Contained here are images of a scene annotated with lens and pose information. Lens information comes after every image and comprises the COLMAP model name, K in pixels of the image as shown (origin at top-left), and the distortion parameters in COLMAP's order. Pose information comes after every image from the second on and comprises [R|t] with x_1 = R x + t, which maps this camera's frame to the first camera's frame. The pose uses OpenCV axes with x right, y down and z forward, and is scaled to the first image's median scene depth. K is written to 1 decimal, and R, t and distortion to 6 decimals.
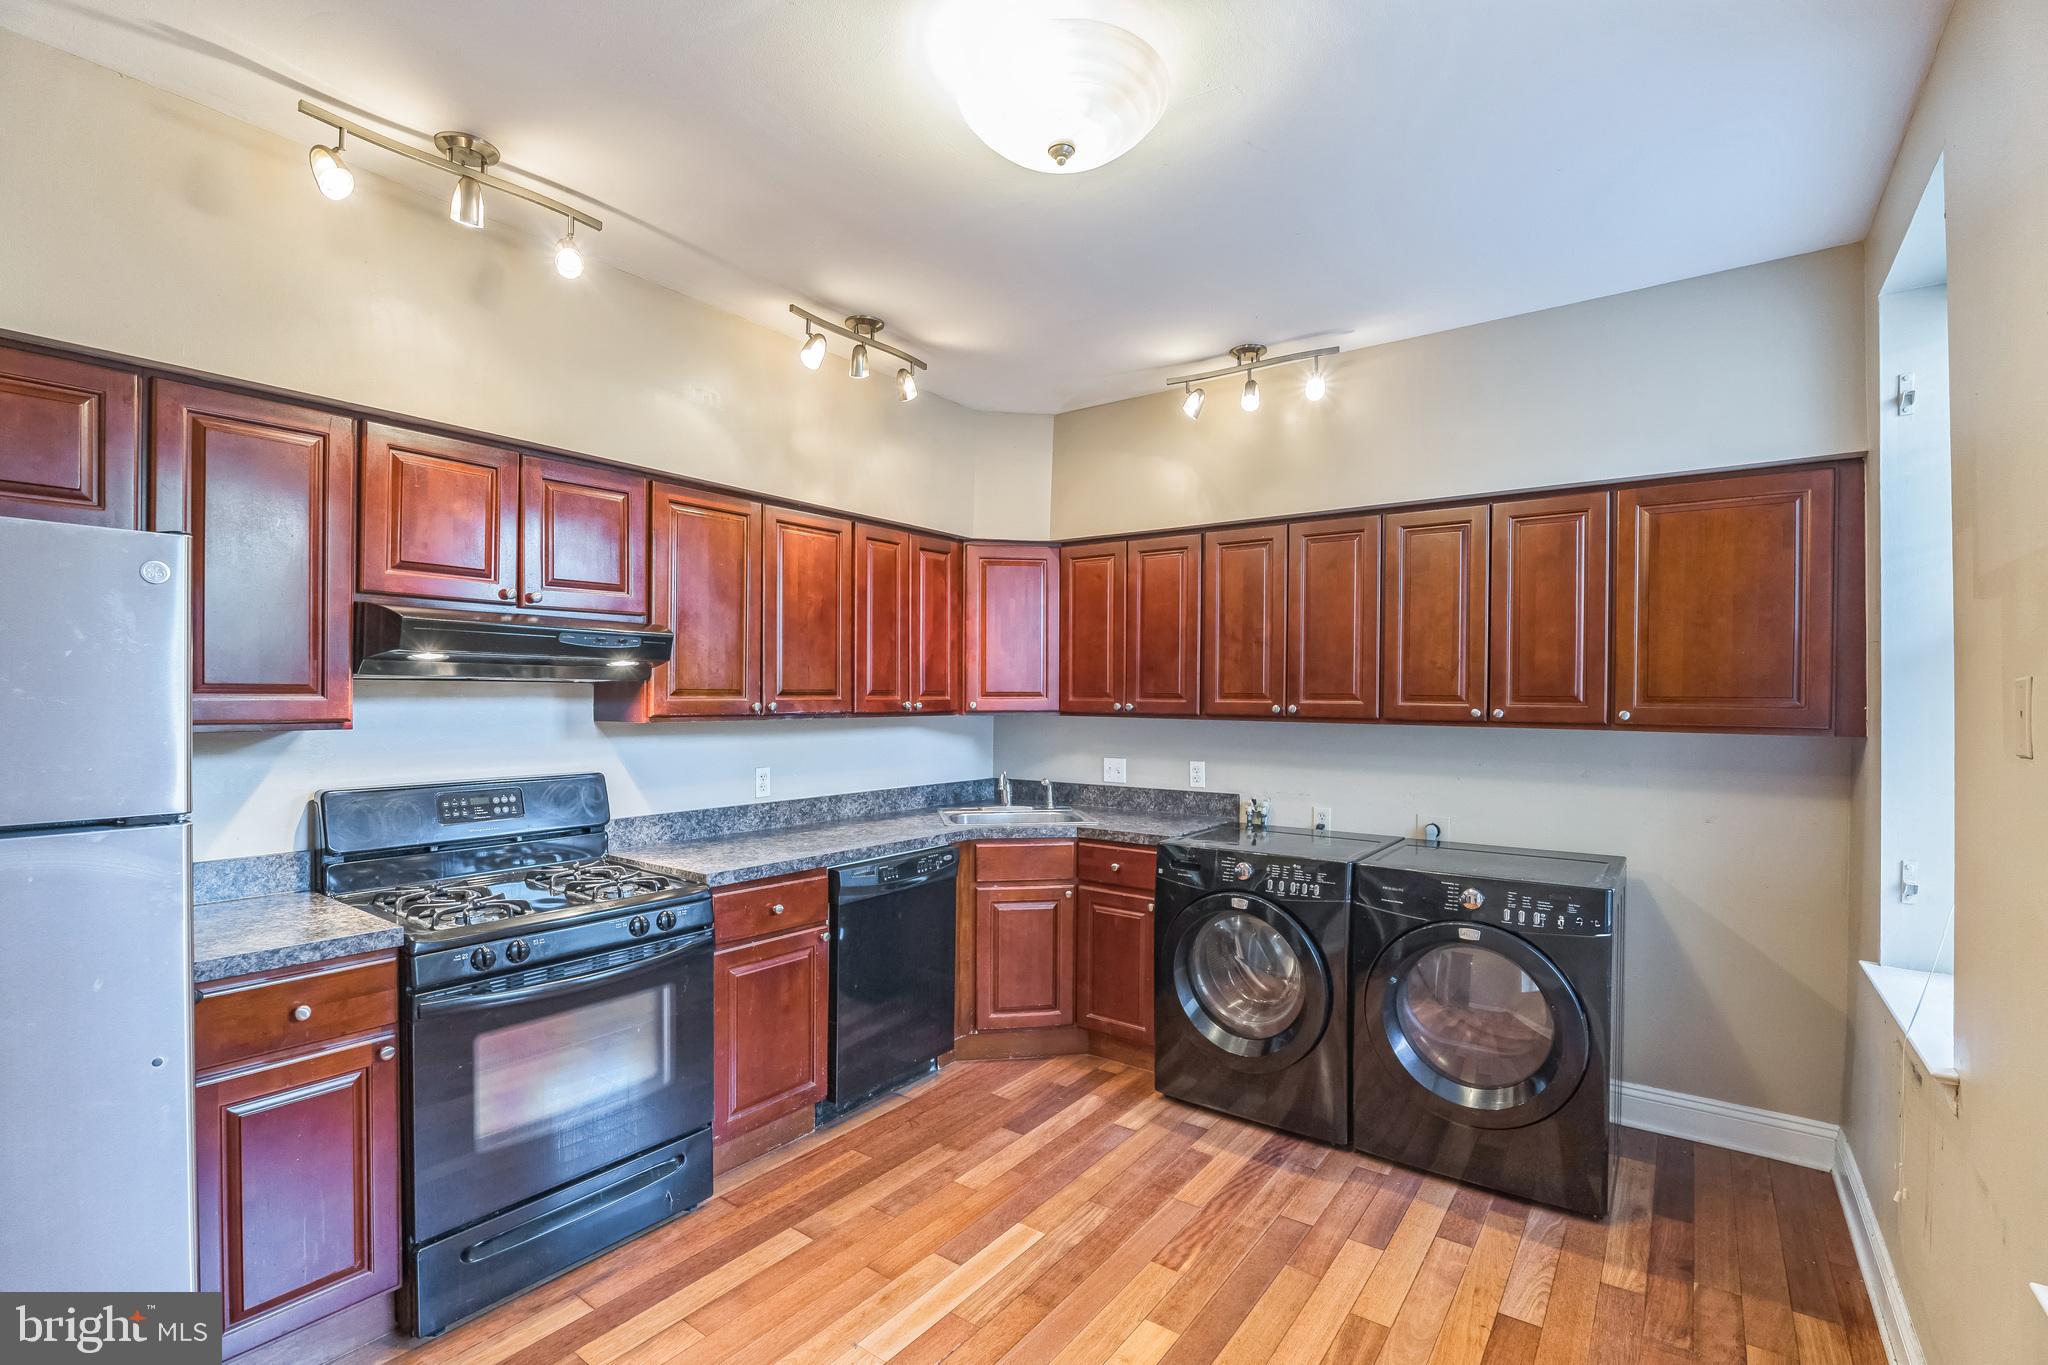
lens RADIAL K [[929.5, 0, 1033.0], [0, 929.5, 709.8], [0, 0, 1]] dist [-0.023927, 0.003812]
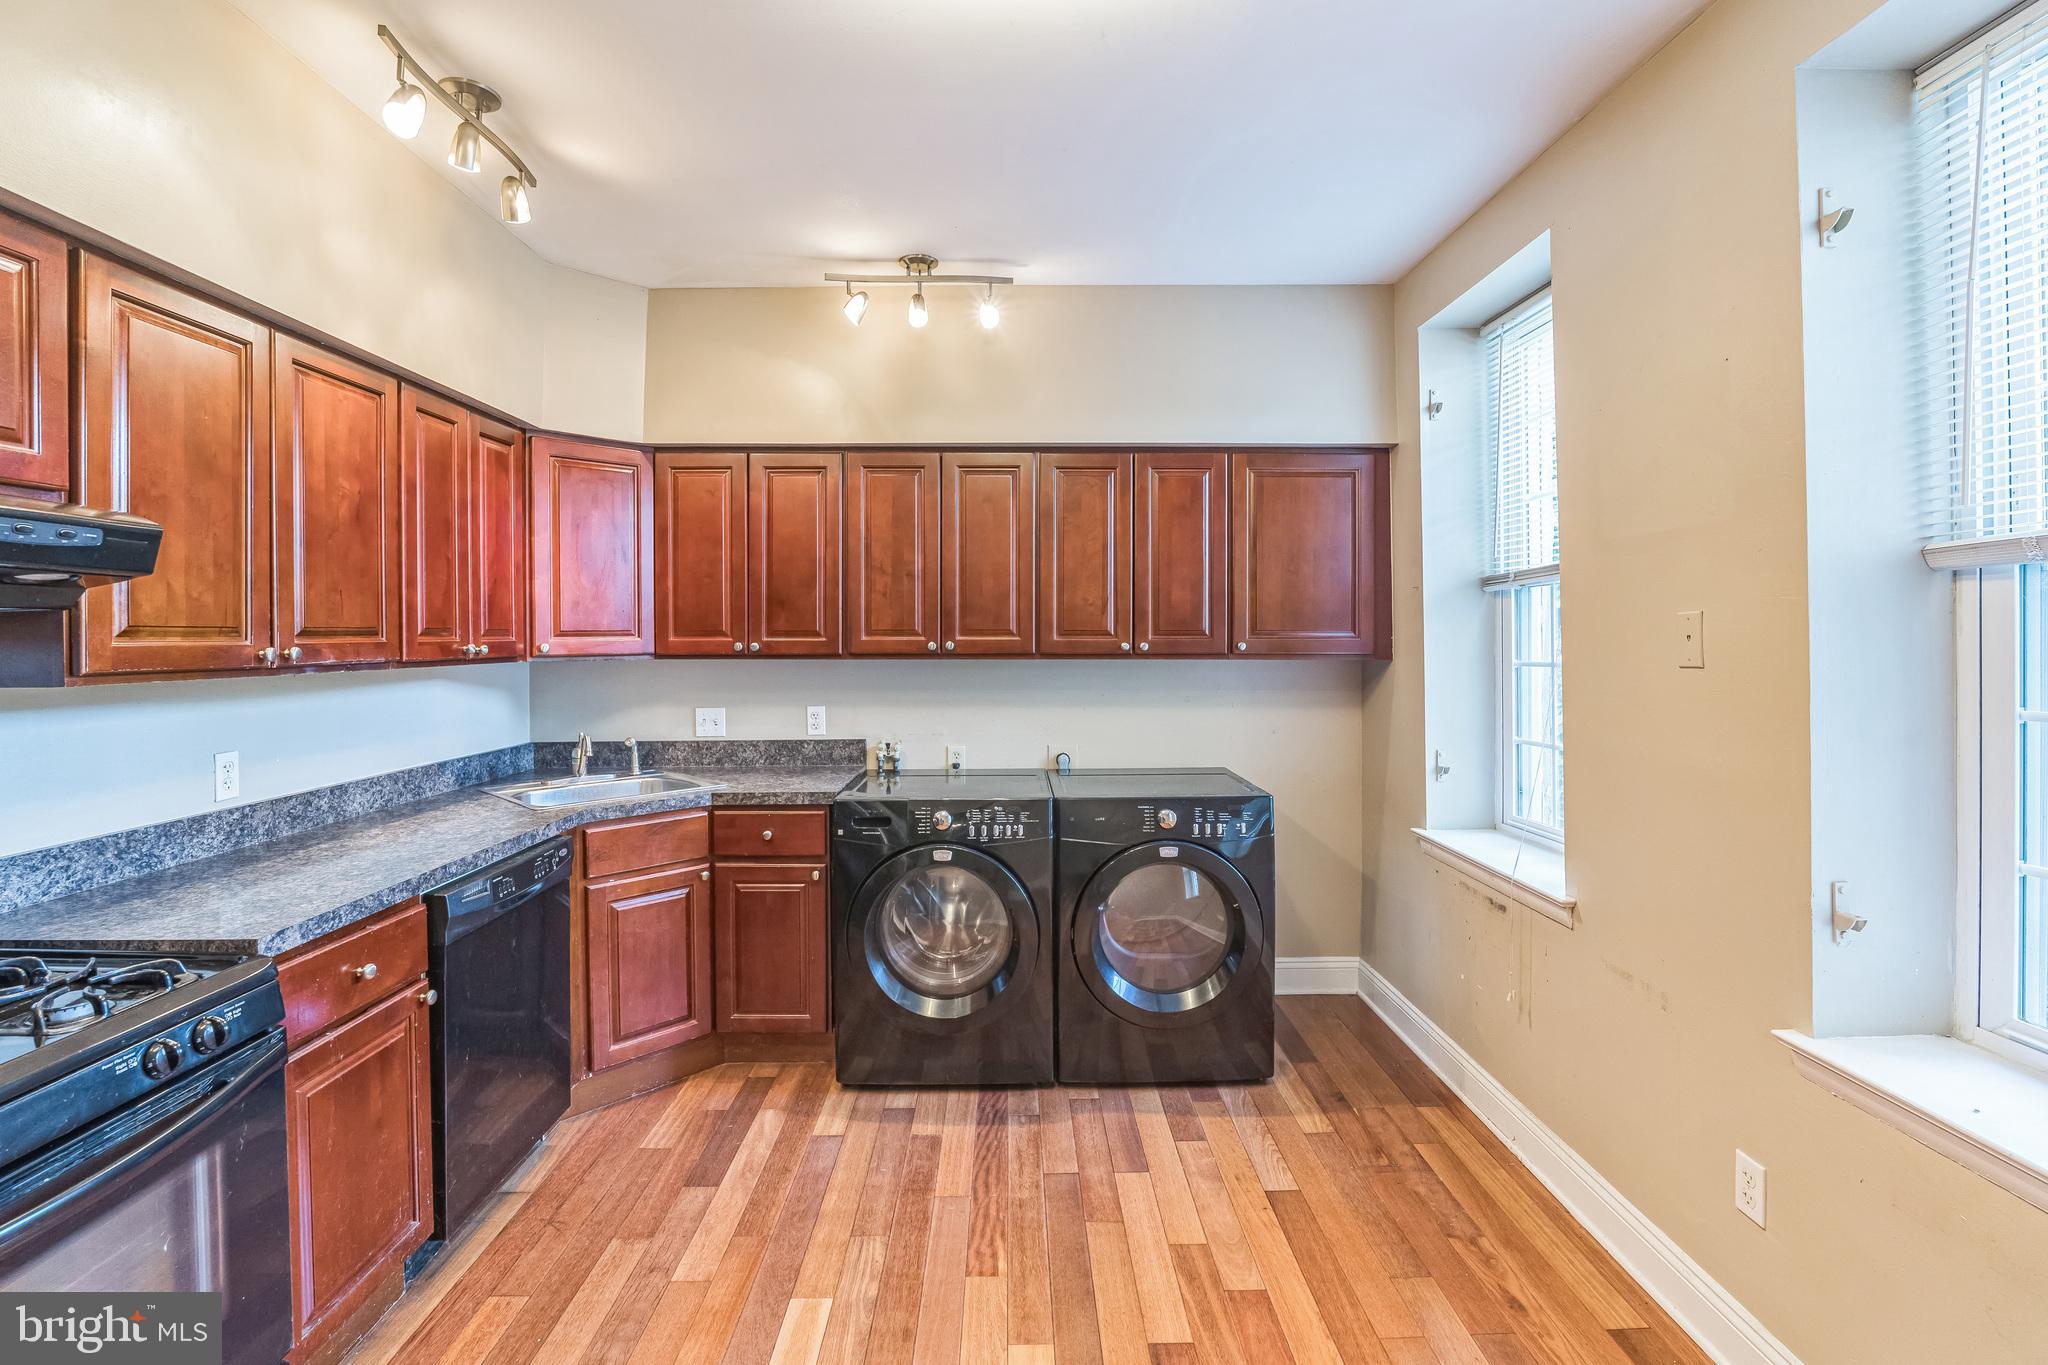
lens RADIAL K [[929.5, 0, 1033.9], [0, 929.5, 649.9], [0, 0, 1]] dist [-0.023927, 0.003812]
pose [[0.796805, -0.017790, 0.603974, -0.263830], [0.017980, 0.999822, 0.005729, -0.000774], [-0.603969, 0.006294, 0.796983, 0.204180]]
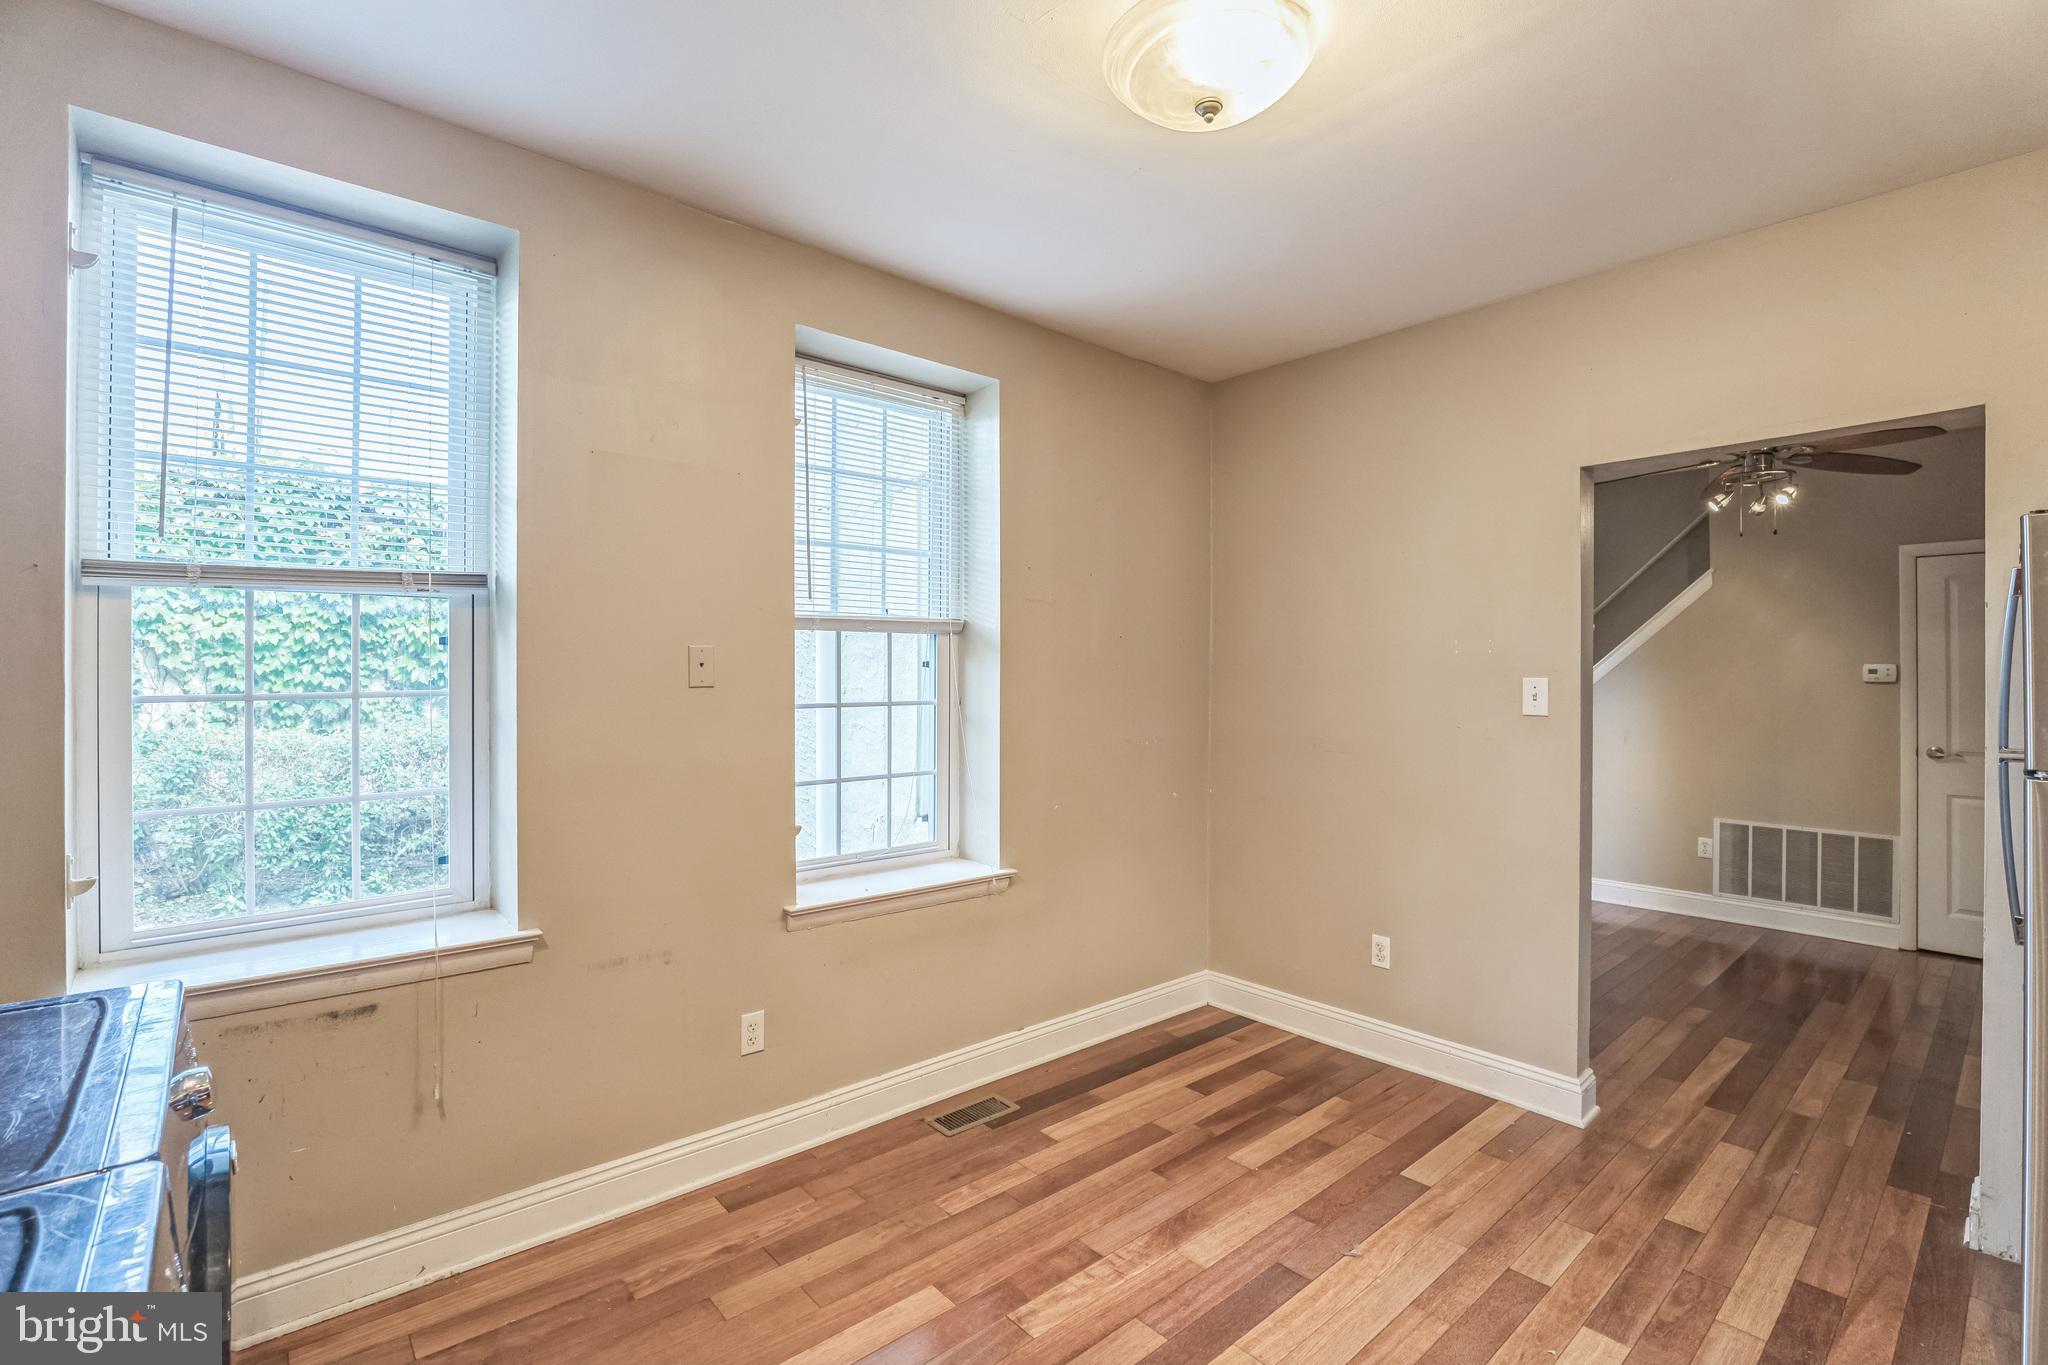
lens RADIAL K [[929.5, 0, 1013.2], [0, 929.5, 671.5], [0, 0, 1]] dist [-0.023927, 0.003812]
pose [[-0.971530, -0.016752, 0.236323, -0.000046], [-0.012339, 0.999721, 0.020142, -0.011843], [-0.236595, 0.016652, -0.971466, 1.182556]]
